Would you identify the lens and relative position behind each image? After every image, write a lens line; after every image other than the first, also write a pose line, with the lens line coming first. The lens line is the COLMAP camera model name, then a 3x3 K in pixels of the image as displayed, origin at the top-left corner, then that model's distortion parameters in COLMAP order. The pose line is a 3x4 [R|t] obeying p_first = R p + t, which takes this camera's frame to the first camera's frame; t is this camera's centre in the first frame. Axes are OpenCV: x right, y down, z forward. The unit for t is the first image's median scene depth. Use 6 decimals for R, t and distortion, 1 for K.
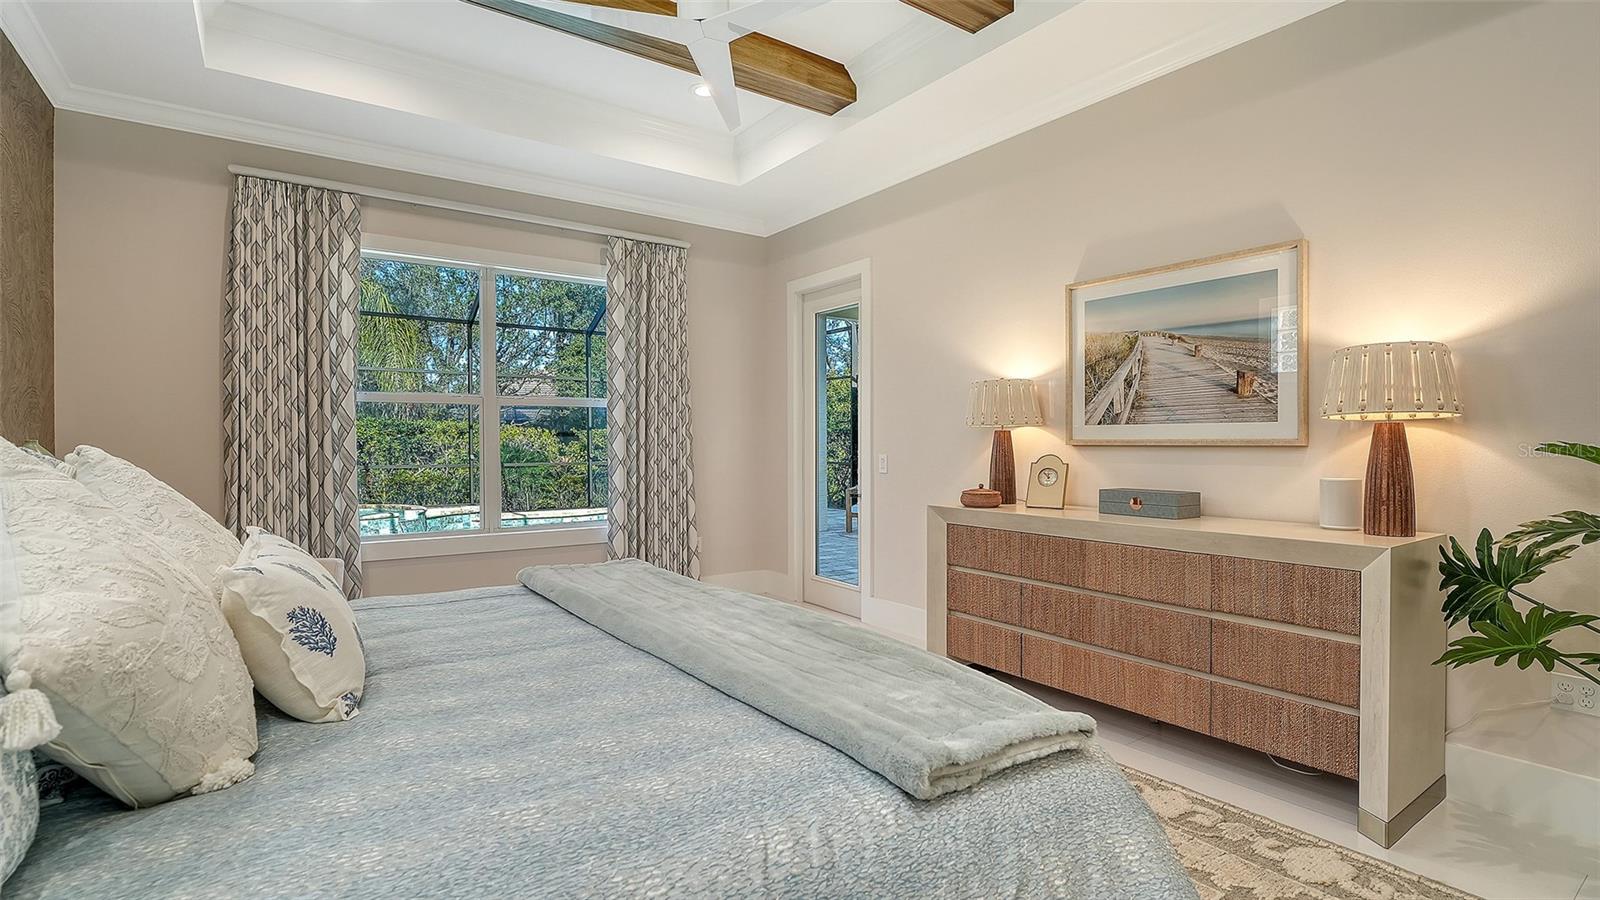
lens RADIAL K [[768.5, 0, 800.0], [0, 768.5, 450.0], [0, 0, 1]] dist [0.000207, 0.000132]
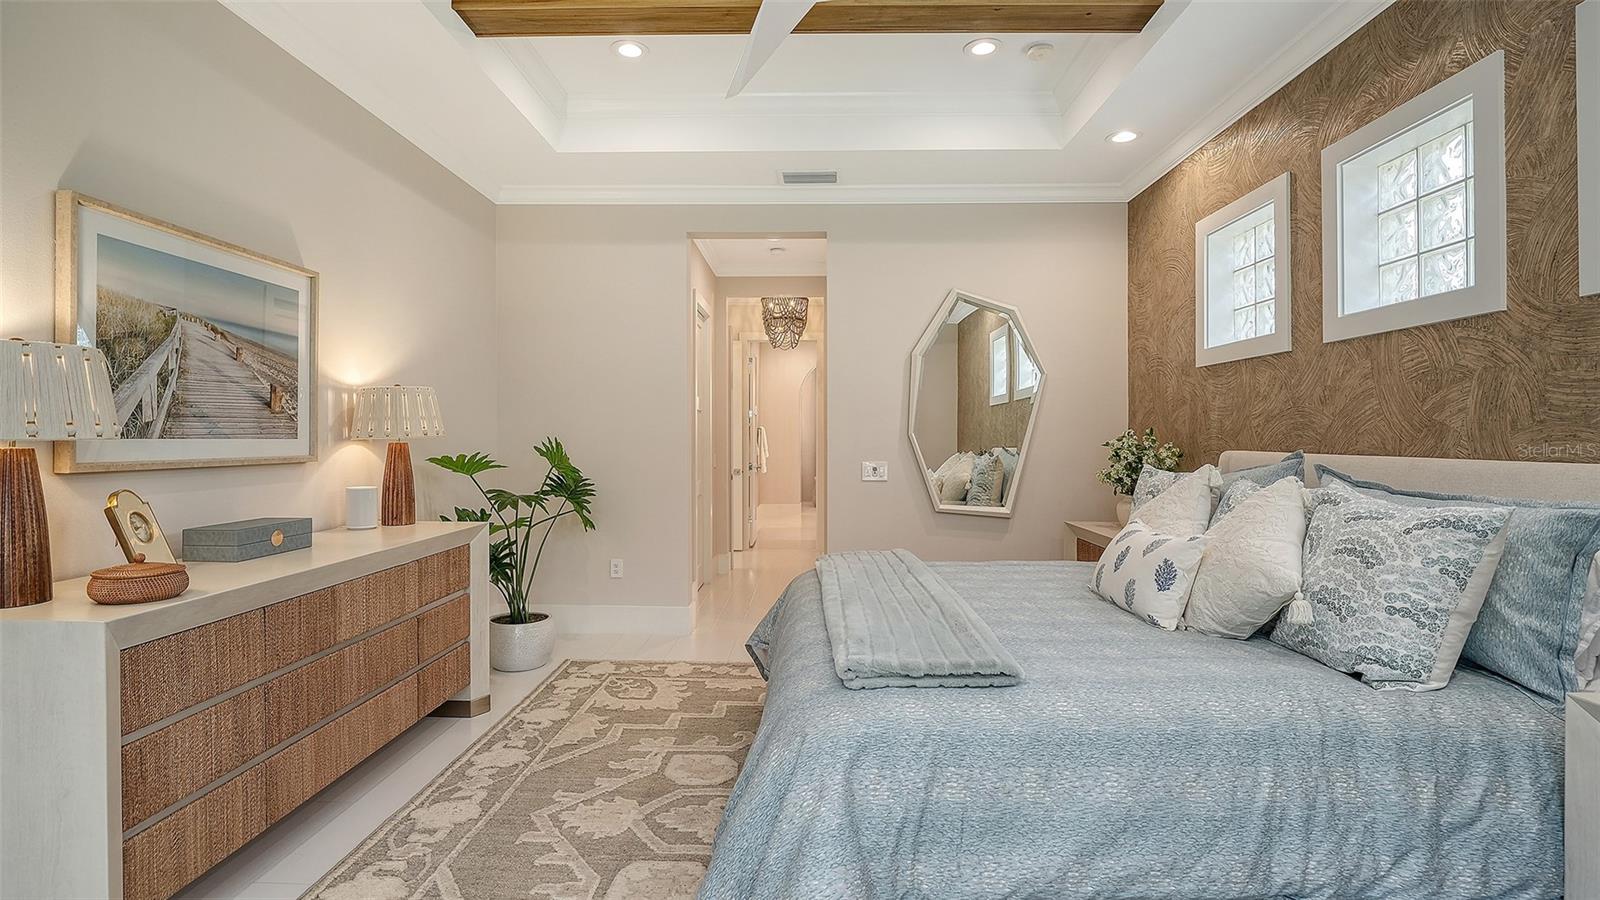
lens RADIAL K [[768.5, 0, 800.0], [0, 768.5, 450.0], [0, 0, 1]] dist [0.000207, 0.000132]
pose [[-0.799129, -0.003124, 0.601151, -0.468148], [0.012396, 0.999688, 0.021674, -0.032077], [-0.601031, 0.024772, -0.798841, 1.248886]]
